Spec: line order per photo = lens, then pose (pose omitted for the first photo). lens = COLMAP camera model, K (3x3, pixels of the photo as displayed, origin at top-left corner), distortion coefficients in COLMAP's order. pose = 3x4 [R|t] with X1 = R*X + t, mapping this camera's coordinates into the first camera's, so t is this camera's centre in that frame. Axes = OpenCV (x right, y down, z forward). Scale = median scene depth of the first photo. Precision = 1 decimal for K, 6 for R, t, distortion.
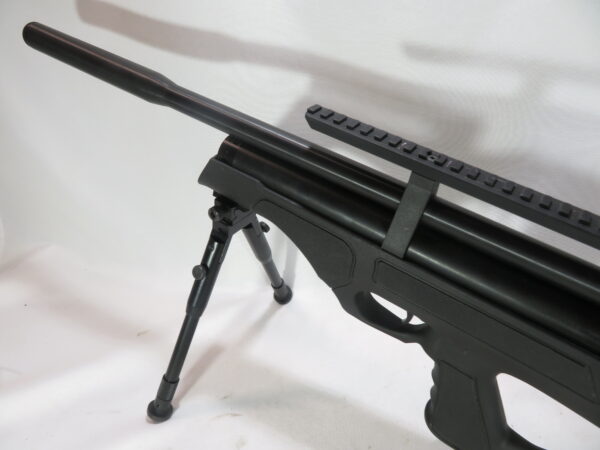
lens RADIAL K [[430.6, 0, 300.0], [0, 430.6, 225.0], [0, 0, 1]] dist [-0.006646, 0.000363]
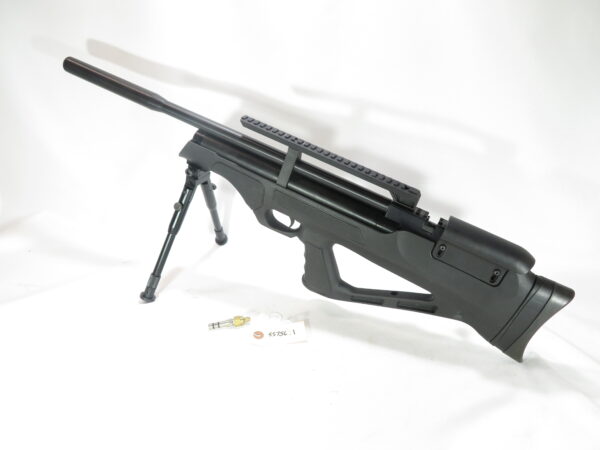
lens RADIAL K [[430.6, 0, 300.0], [0, 430.6, 225.0], [0, 0, 1]] dist [-0.006646, 0.000363]
pose [[0.984706, 0.005354, 0.174141, -0.052312], [0.000088, 0.999512, -0.031229, 0.264688], [-0.174224, 0.030767, 0.984225, -0.905228]]
